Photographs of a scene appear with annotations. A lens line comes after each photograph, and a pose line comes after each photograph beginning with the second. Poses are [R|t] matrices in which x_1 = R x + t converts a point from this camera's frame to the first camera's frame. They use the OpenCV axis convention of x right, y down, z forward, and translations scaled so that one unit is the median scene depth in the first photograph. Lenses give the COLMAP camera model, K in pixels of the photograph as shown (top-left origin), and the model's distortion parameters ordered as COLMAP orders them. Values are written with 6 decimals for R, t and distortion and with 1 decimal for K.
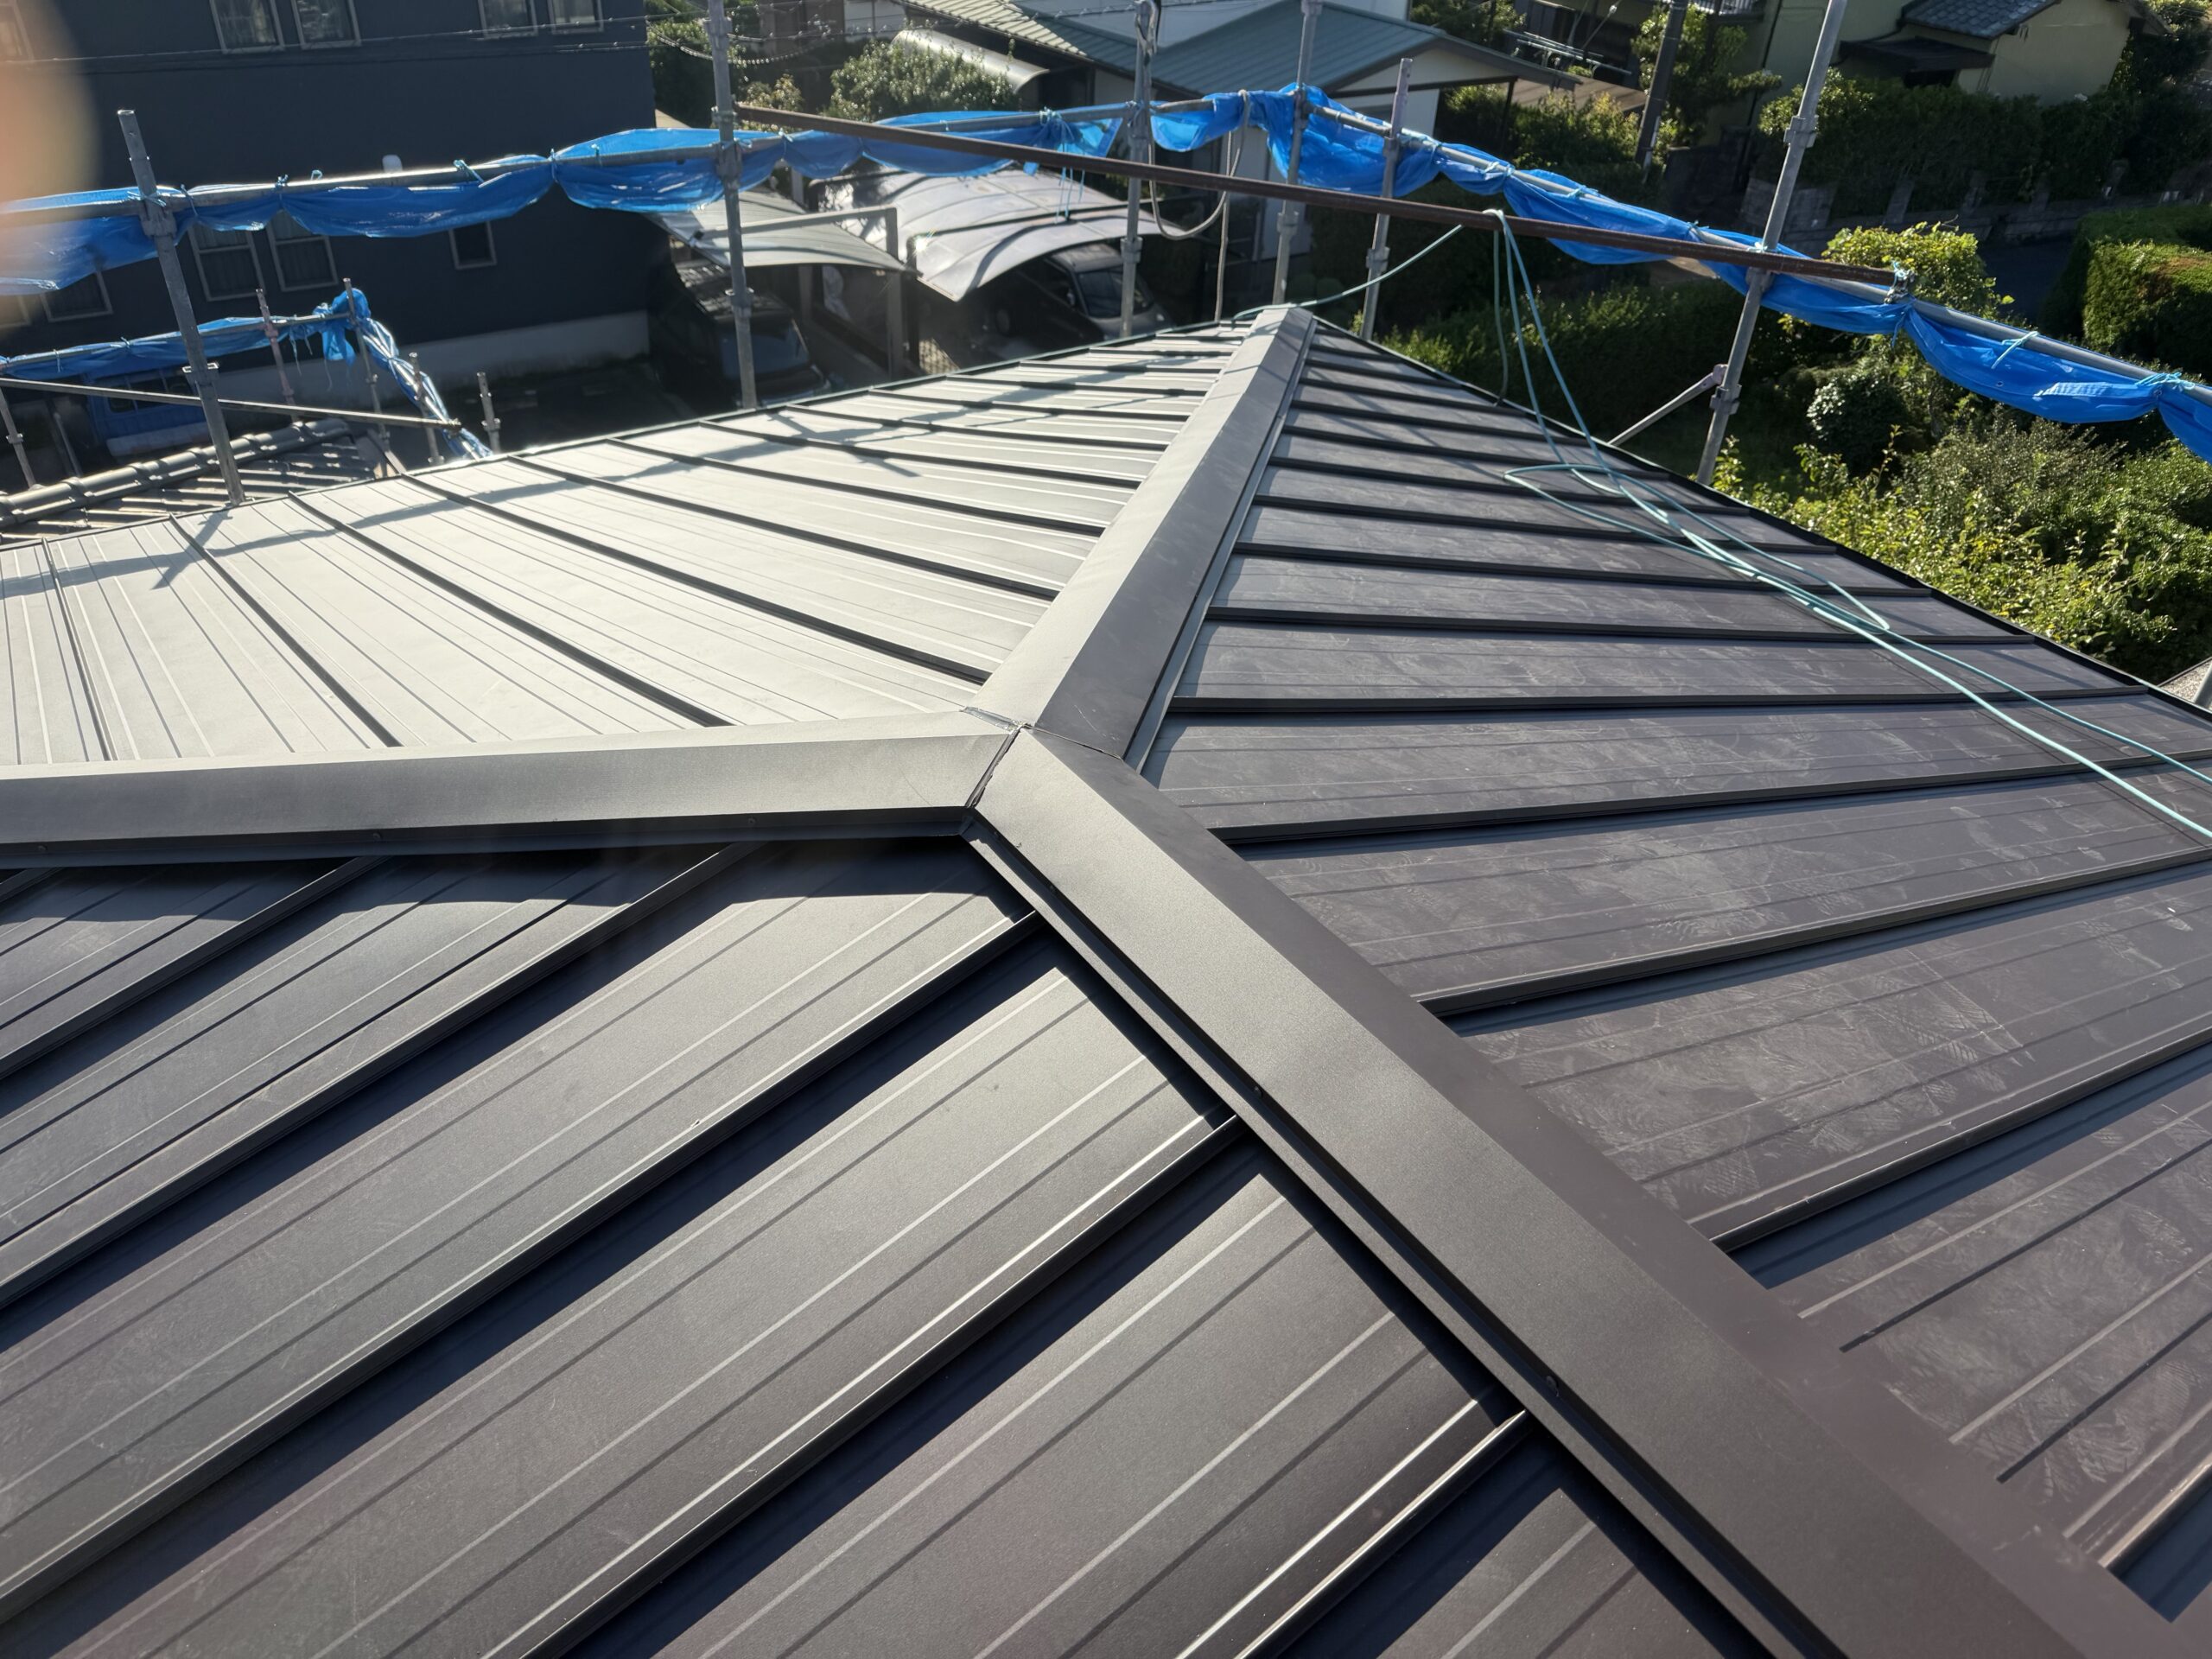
lens RADIAL K [[1659.0, 0, 1106.0], [0, 1659.0, 829.5], [0, 0, 1]] dist [0.216413, -0.247459]
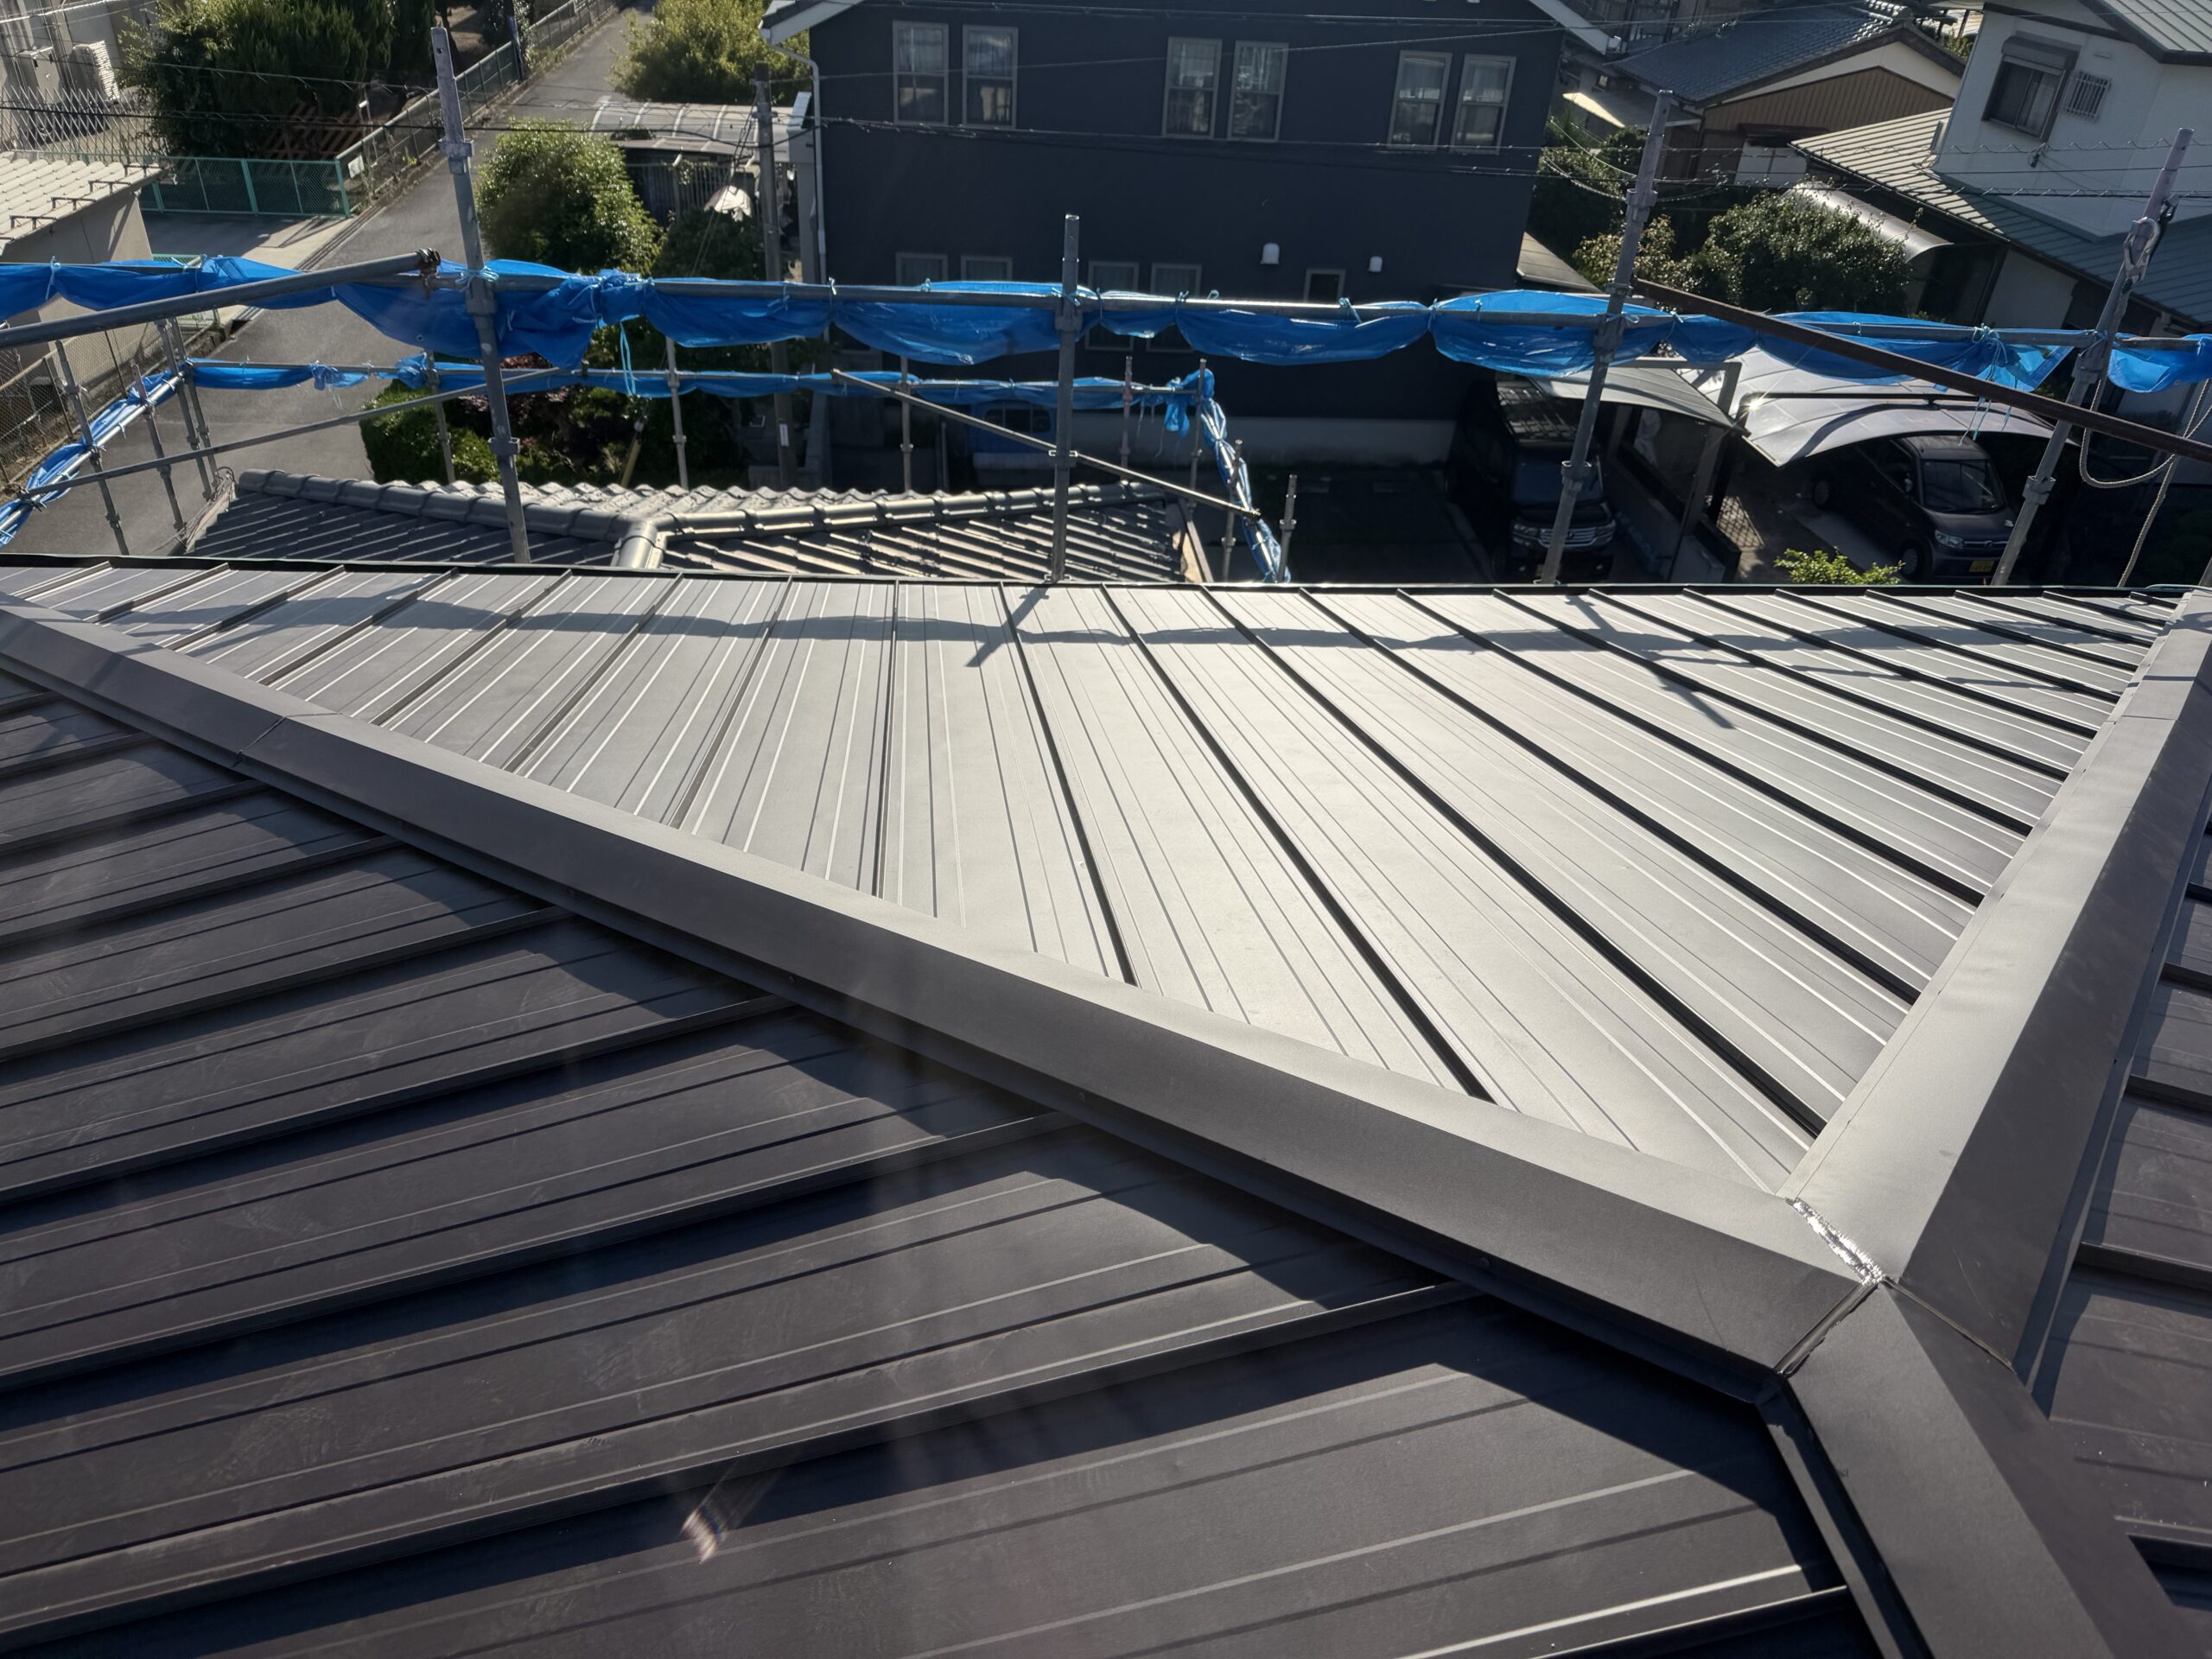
lens RADIAL K [[1601.0, 0, 1106.0], [0, 1601.0, 829.5], [0, 0, 1]] dist [0.012038, 0.001534]
pose [[0.889650, 0.278680, -0.361746, -0.062923], [-0.284092, 0.957990, 0.039338, -0.075112], [0.357512, 0.067772, 0.931446, 0.084492]]
